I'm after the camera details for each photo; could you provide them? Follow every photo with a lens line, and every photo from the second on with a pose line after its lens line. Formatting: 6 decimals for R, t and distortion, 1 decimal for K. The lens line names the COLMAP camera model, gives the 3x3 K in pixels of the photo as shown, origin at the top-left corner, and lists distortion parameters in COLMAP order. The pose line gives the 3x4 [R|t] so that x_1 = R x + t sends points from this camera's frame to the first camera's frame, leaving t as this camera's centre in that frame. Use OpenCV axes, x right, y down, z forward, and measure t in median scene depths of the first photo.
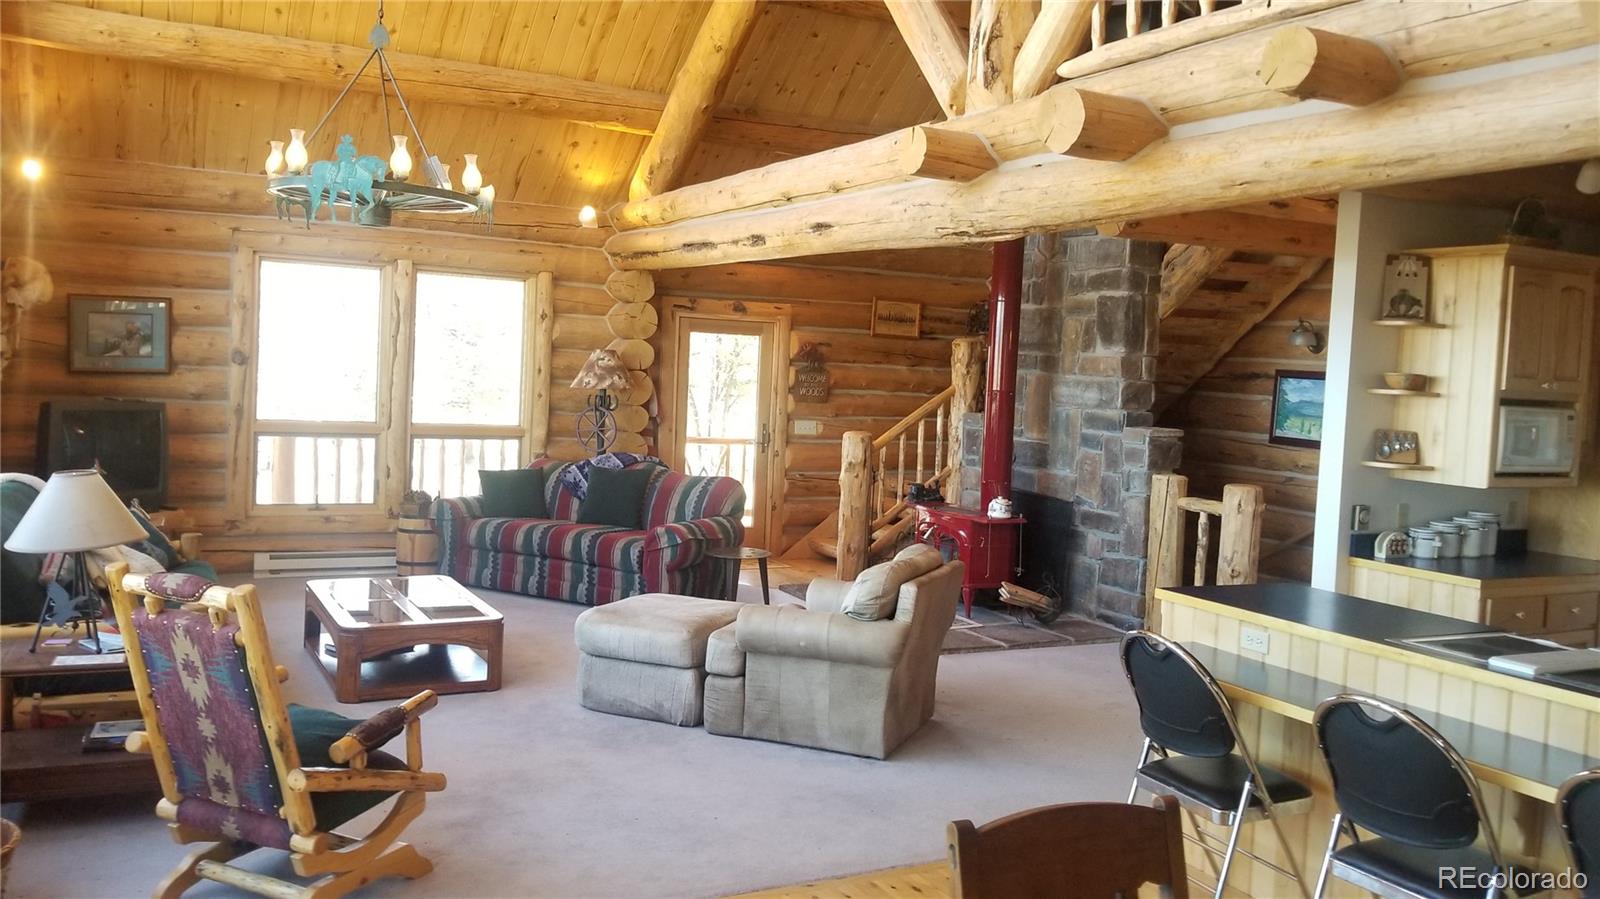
lens RADIAL K [[1247.7, 0, 806.8], [0, 1247.7, 433.6], [0, 0, 1]] dist [0.043355, -0.097685]
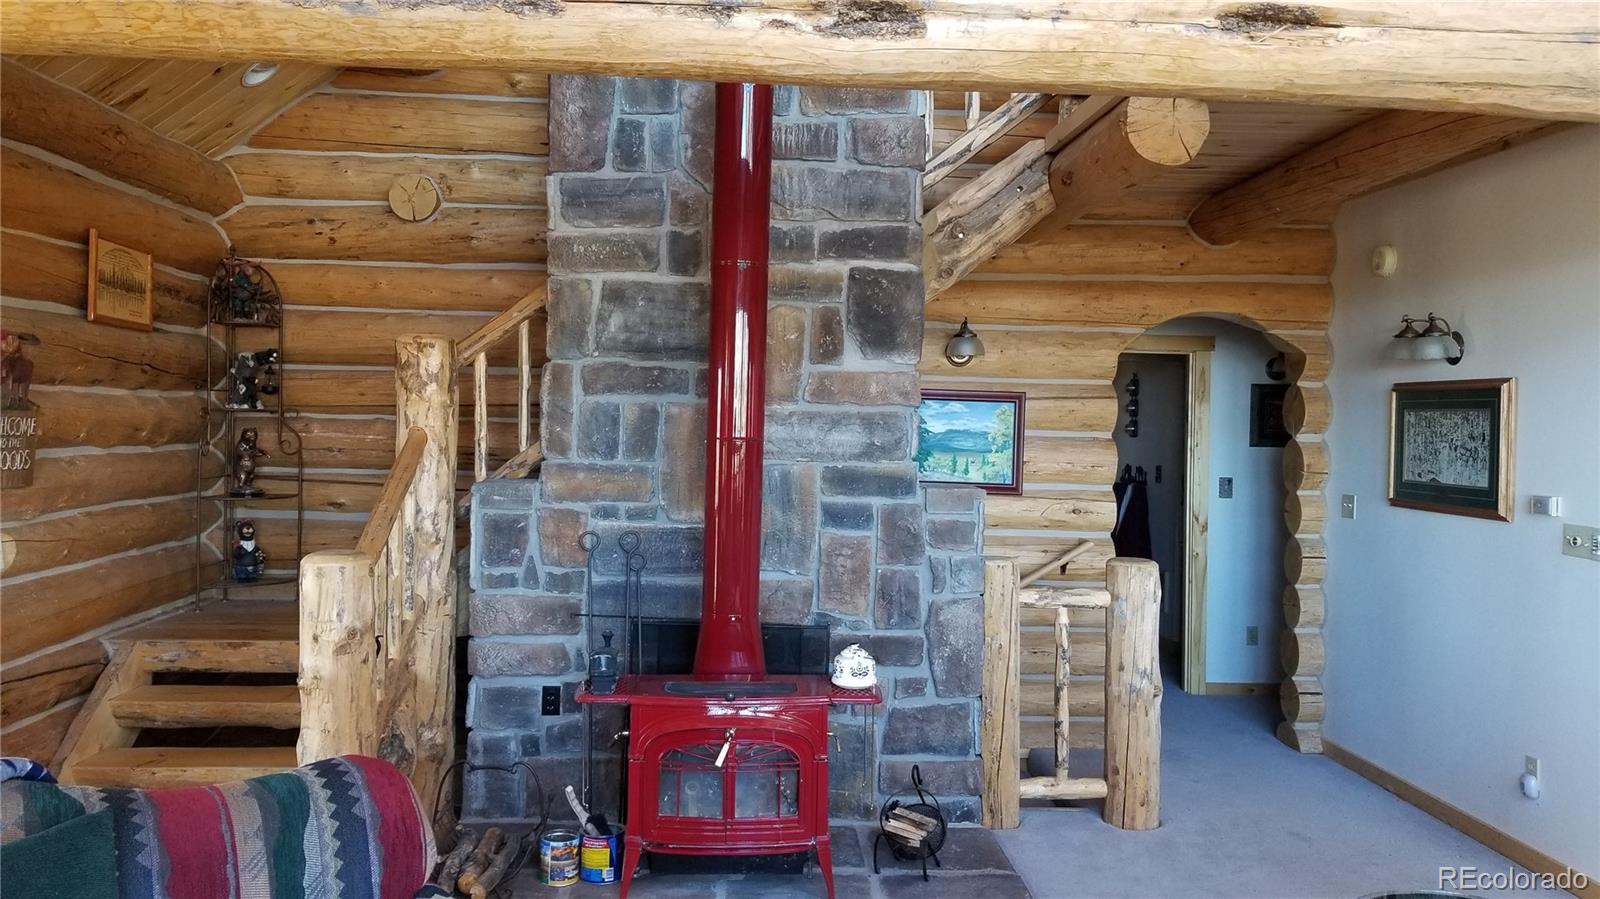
lens RADIAL K [[1247.7, 0, 800.4], [0, 1247.7, 434.1], [0, 0, 1]] dist [0.043355, -0.097685]
pose [[0.425794, -0.050954, 0.903384, -0.294007], [0.052784, 0.998112, 0.031418, -0.049647], [-0.903279, 0.034307, 0.427679, 0.736490]]
